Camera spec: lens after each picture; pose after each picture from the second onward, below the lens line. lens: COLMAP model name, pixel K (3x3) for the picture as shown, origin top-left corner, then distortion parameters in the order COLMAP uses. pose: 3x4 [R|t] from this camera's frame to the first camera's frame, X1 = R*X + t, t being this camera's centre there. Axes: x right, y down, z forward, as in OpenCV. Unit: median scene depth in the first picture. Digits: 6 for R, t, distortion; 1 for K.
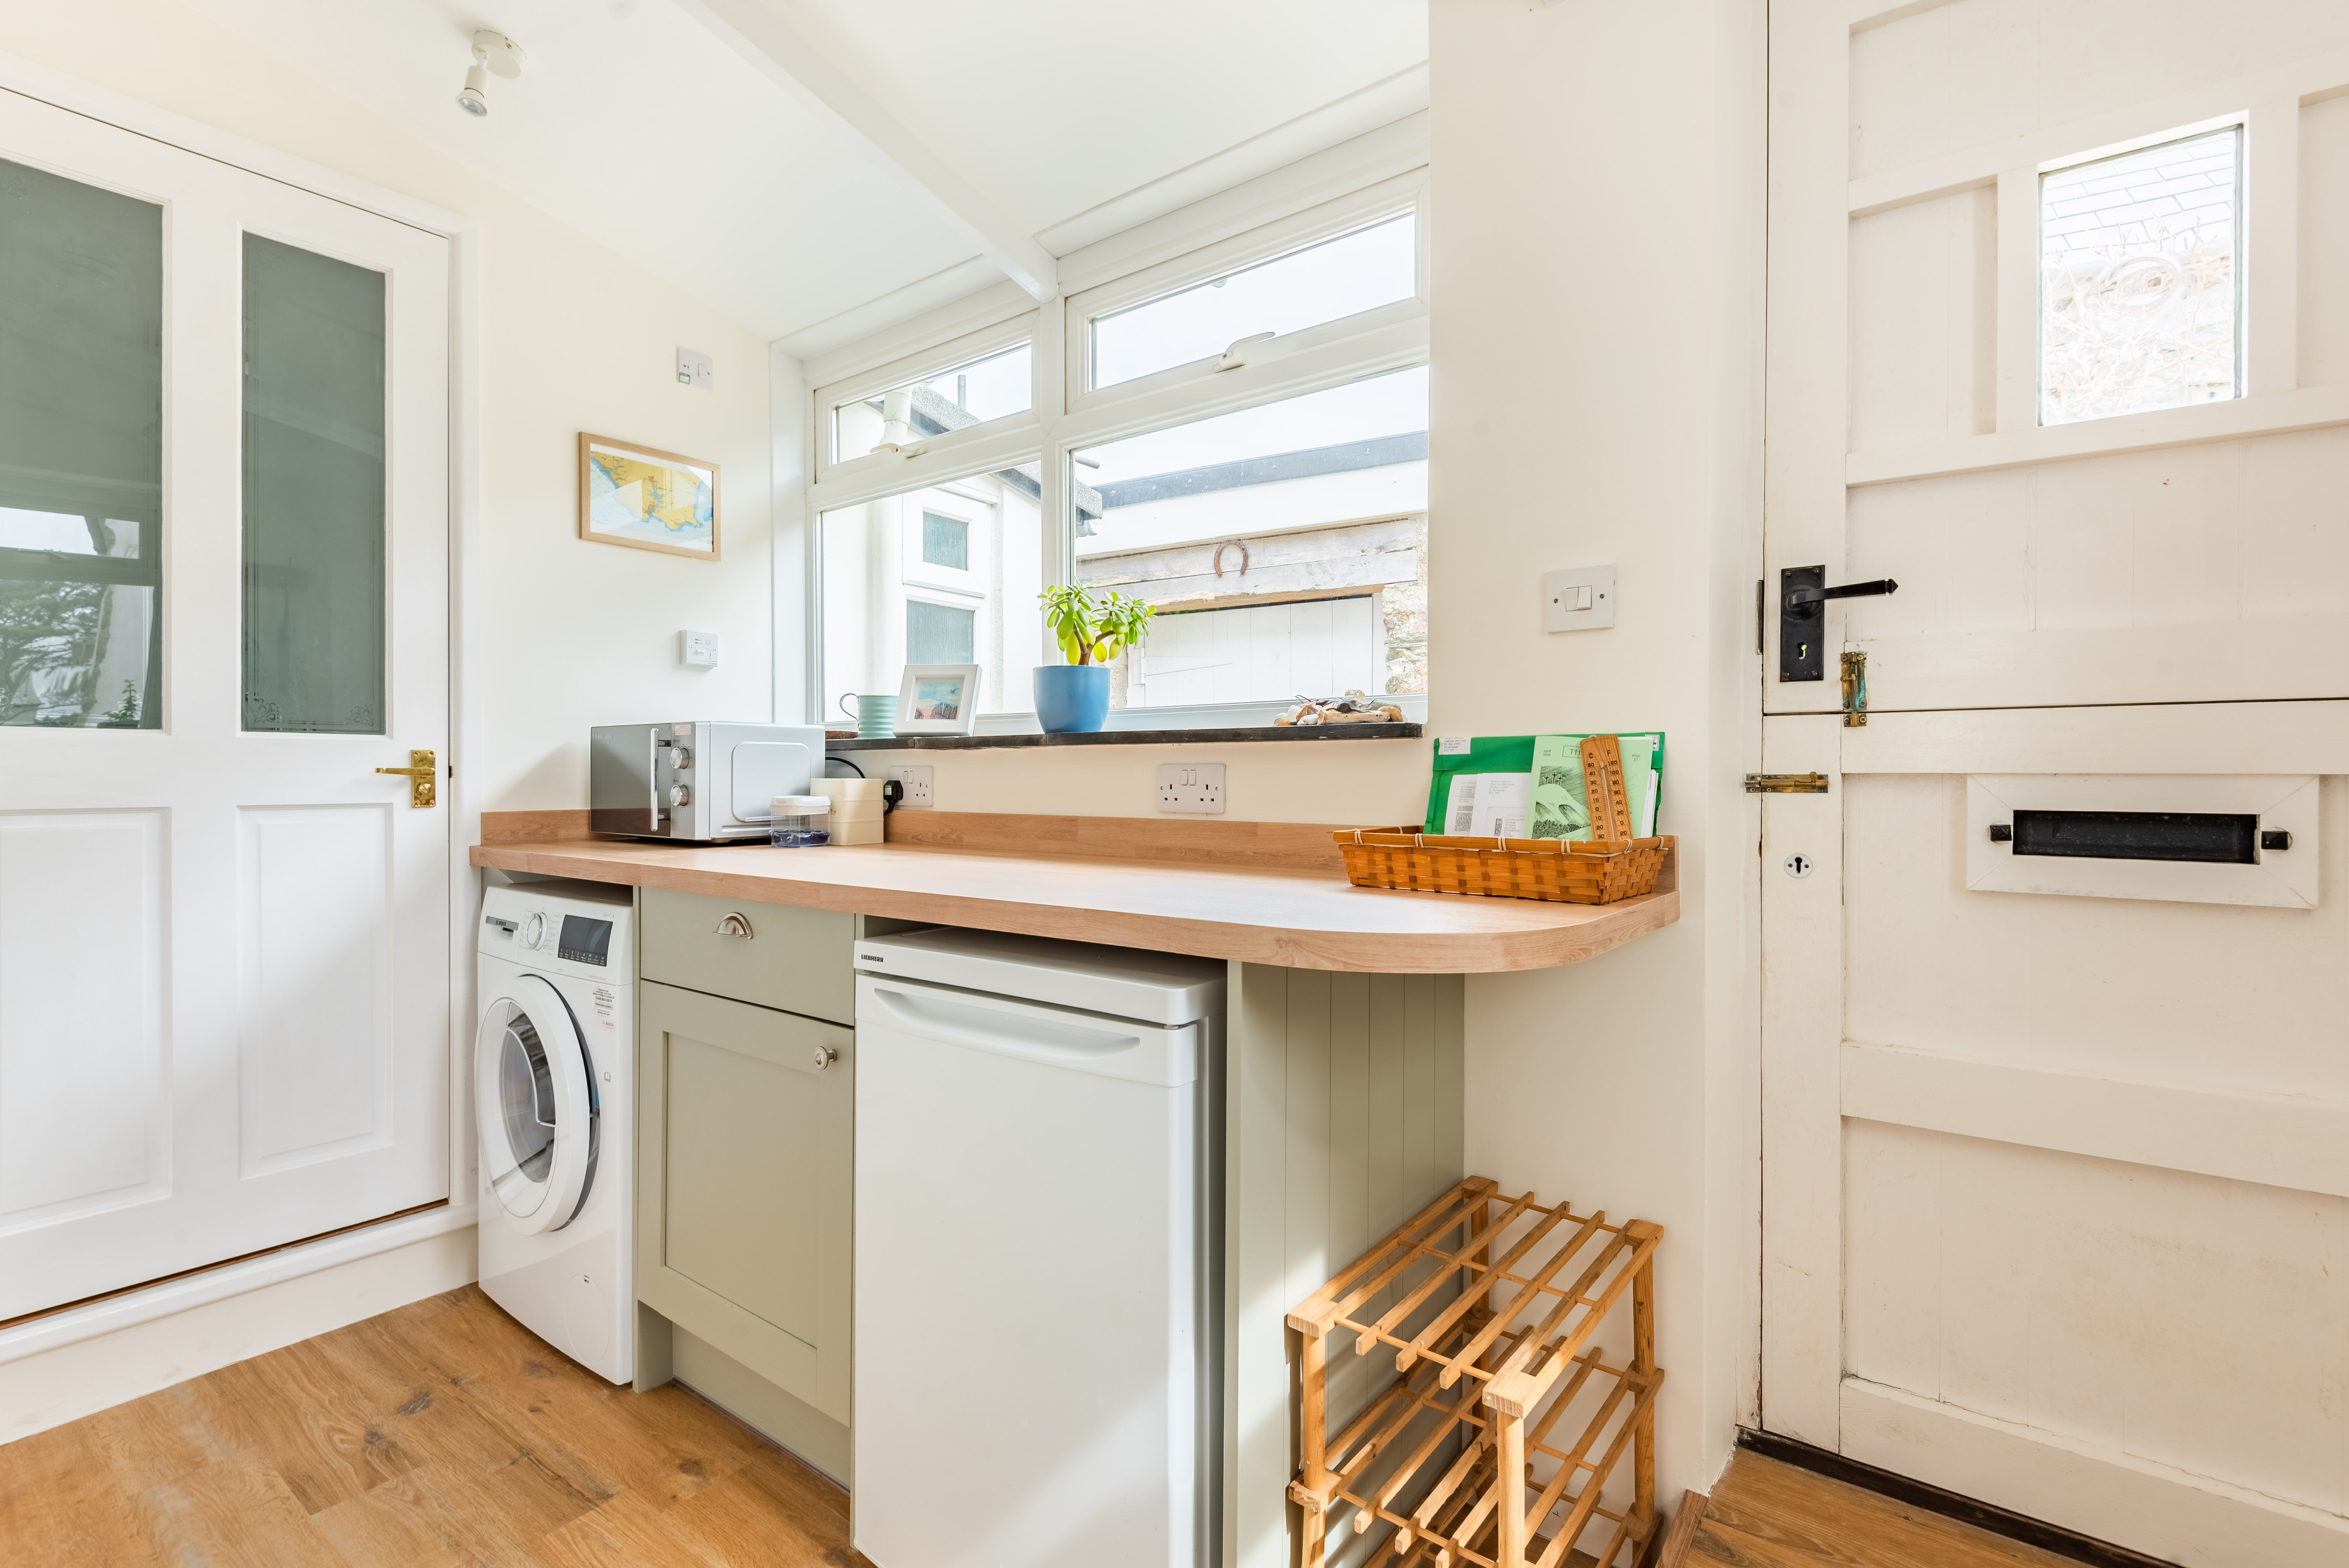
lens RADIAL K [[1082.7, 0, 1151.6], [0, 1082.7, 776.1], [0, 0, 1]] dist [0.001288, 0.000423]
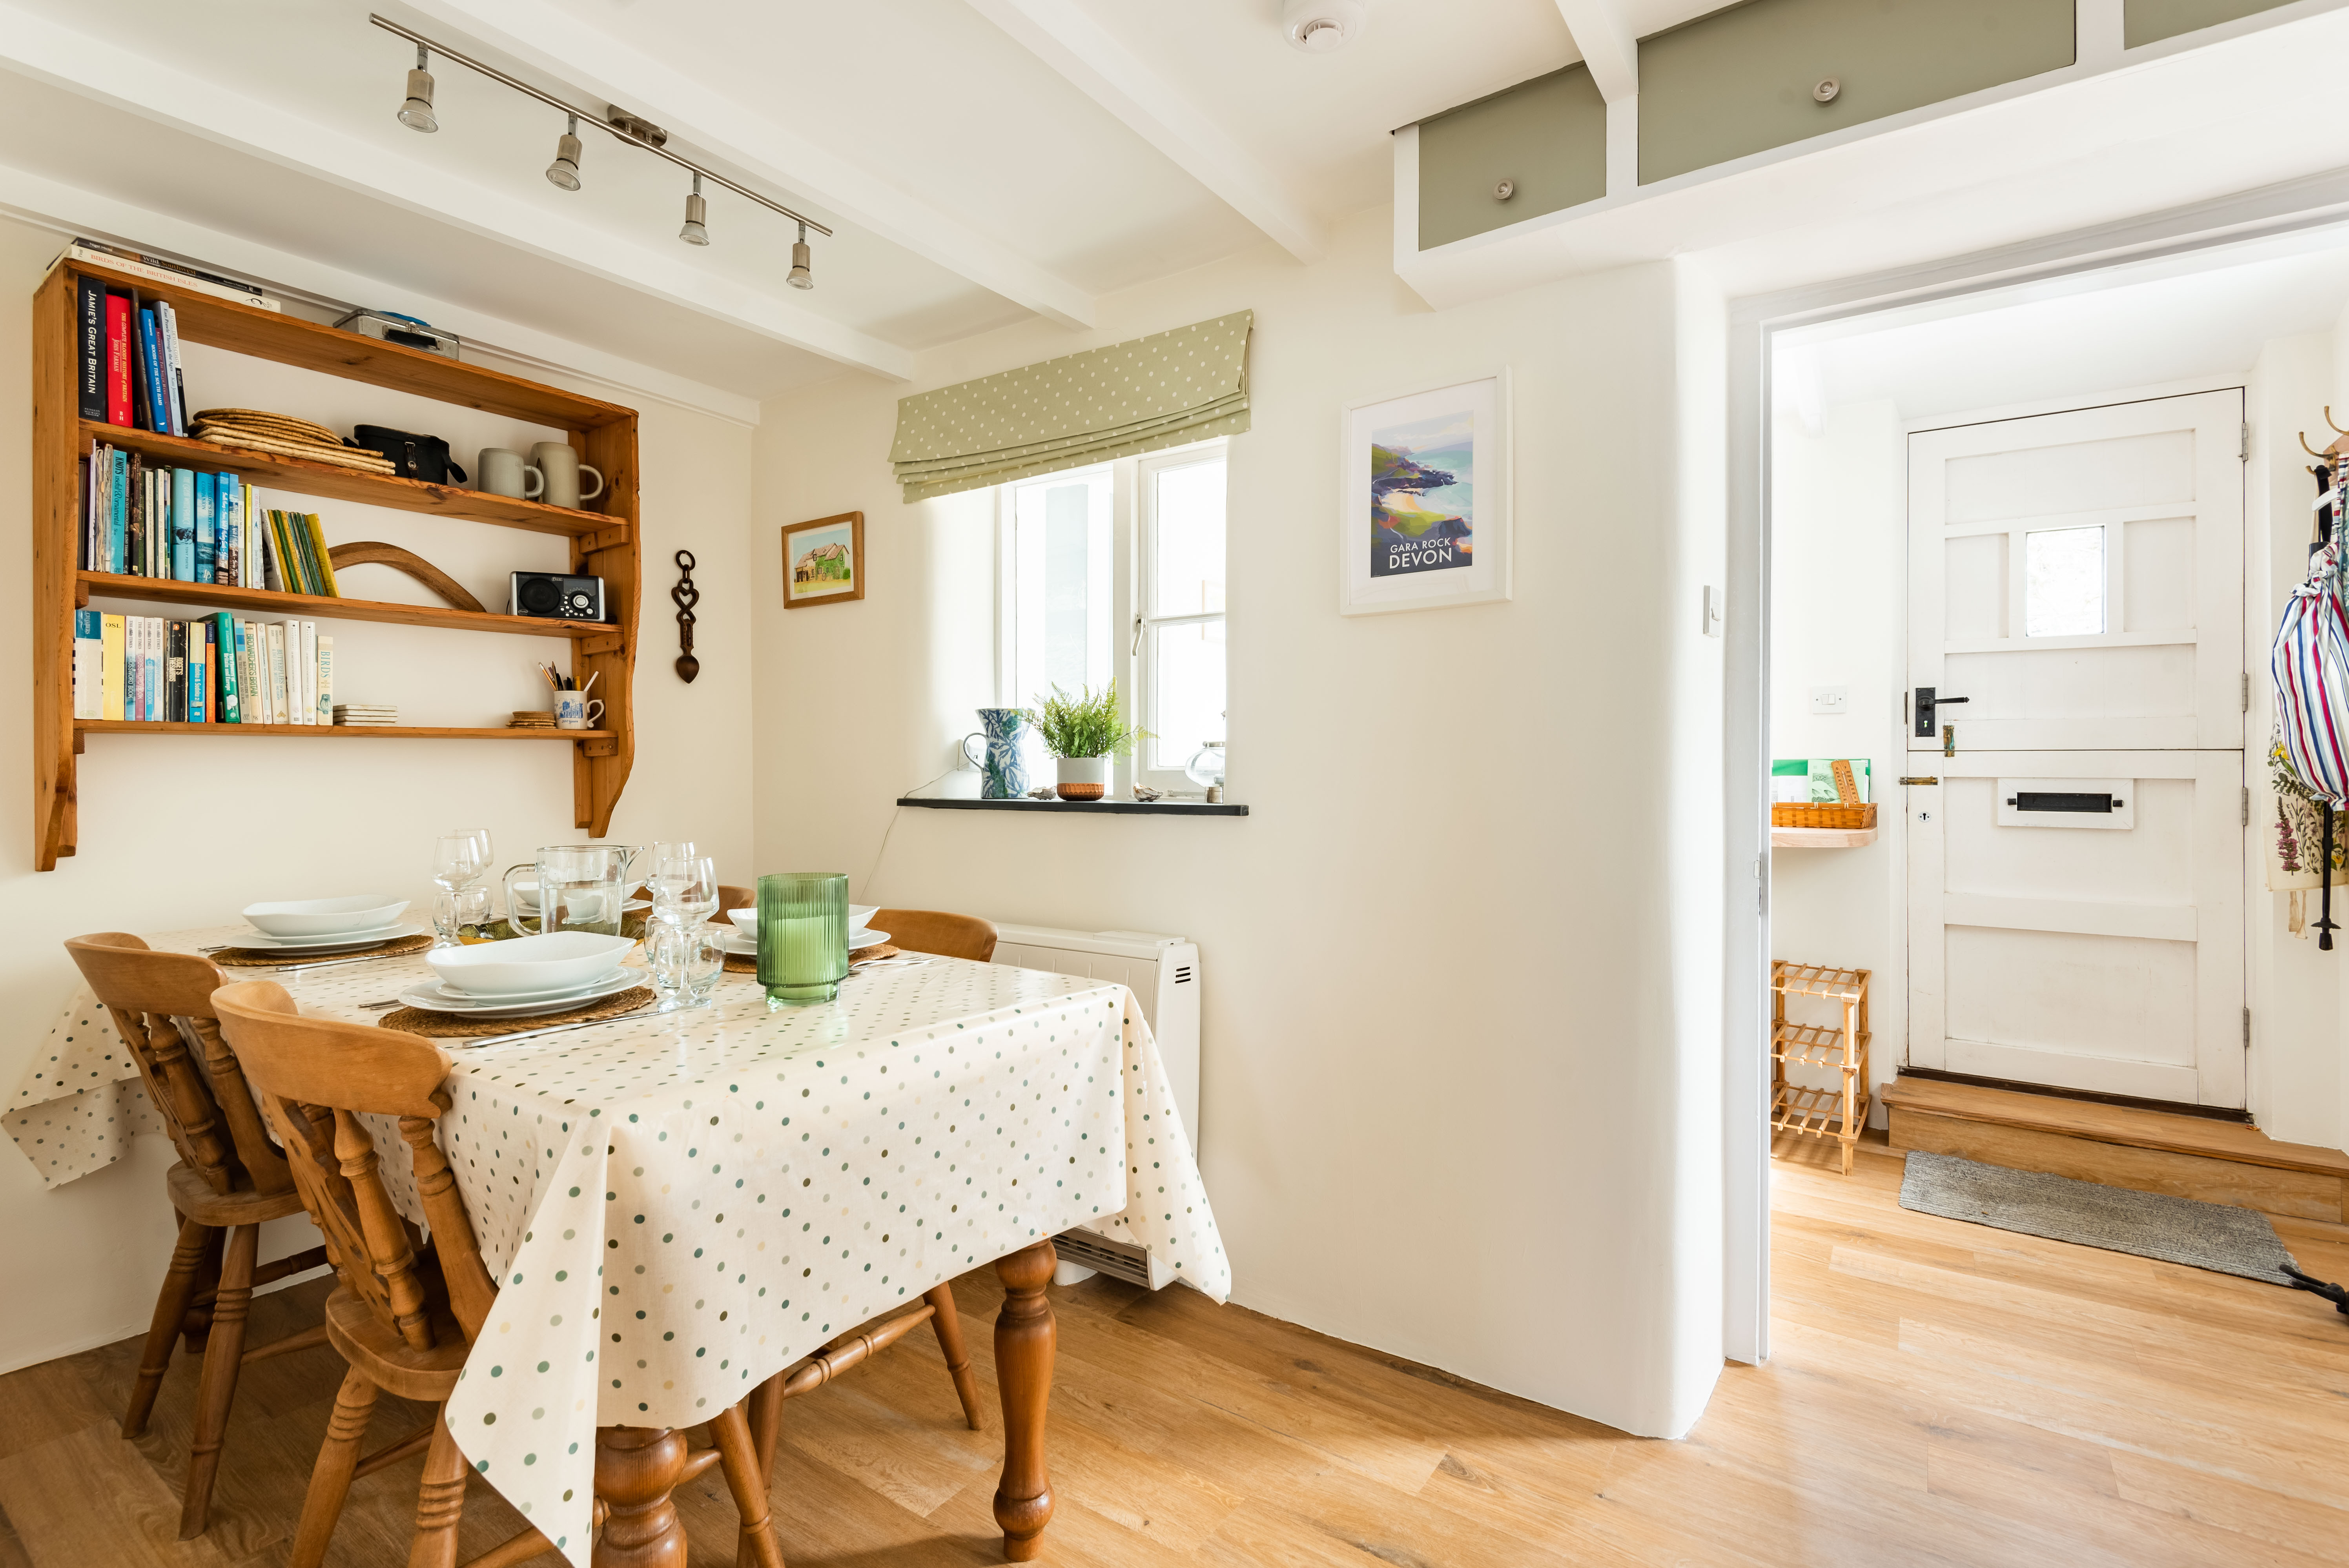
lens RADIAL K [[1082.7, 0, 1134.6], [0, 1082.7, 743.4], [0, 0, 1]] dist [0.001288, 0.000423]
pose [[0.999708, 0.004024, 0.023841, -1.175140], [-0.003511, 0.999762, -0.021544, -0.017682], [-0.023922, 0.021454, 0.999484, -1.310592]]
